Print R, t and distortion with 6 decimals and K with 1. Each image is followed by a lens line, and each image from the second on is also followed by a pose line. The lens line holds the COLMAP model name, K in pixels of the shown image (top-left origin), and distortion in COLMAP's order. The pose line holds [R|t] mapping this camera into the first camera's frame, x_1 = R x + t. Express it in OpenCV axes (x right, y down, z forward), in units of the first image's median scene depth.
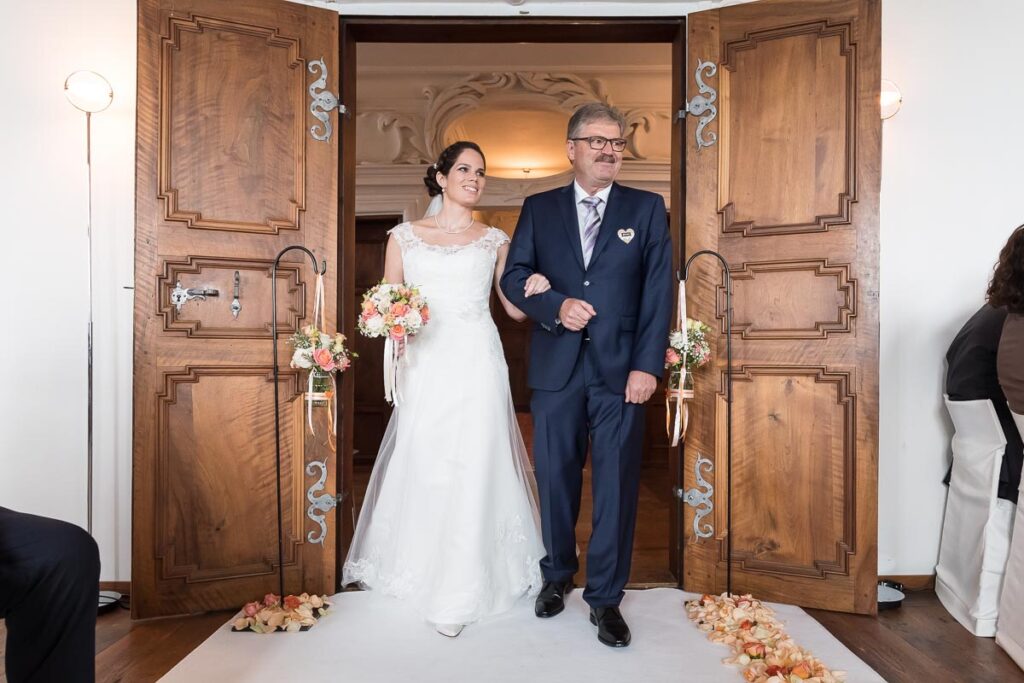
lens RADIAL K [[708.2, 0, 510.5], [0, 708.2, 350.7], [0, 0, 1]] dist [-0.002285, -0.001745]
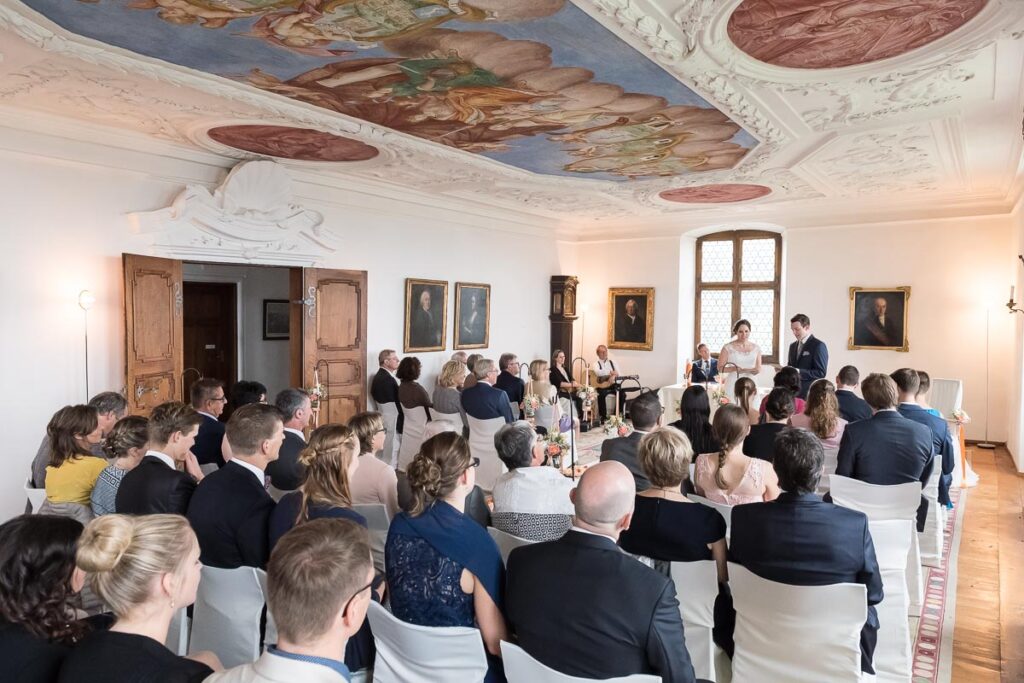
lens RADIAL K [[708.2, 0, 511.3], [0, 708.2, 339.9], [0, 0, 1]] dist [-0.002285, -0.001745]
pose [[0.572404, -0.040123, 0.818990, -1.621081], [-0.009233, 0.998423, 0.055366, -0.381570], [-0.819920, -0.039254, 0.571131, -1.273538]]
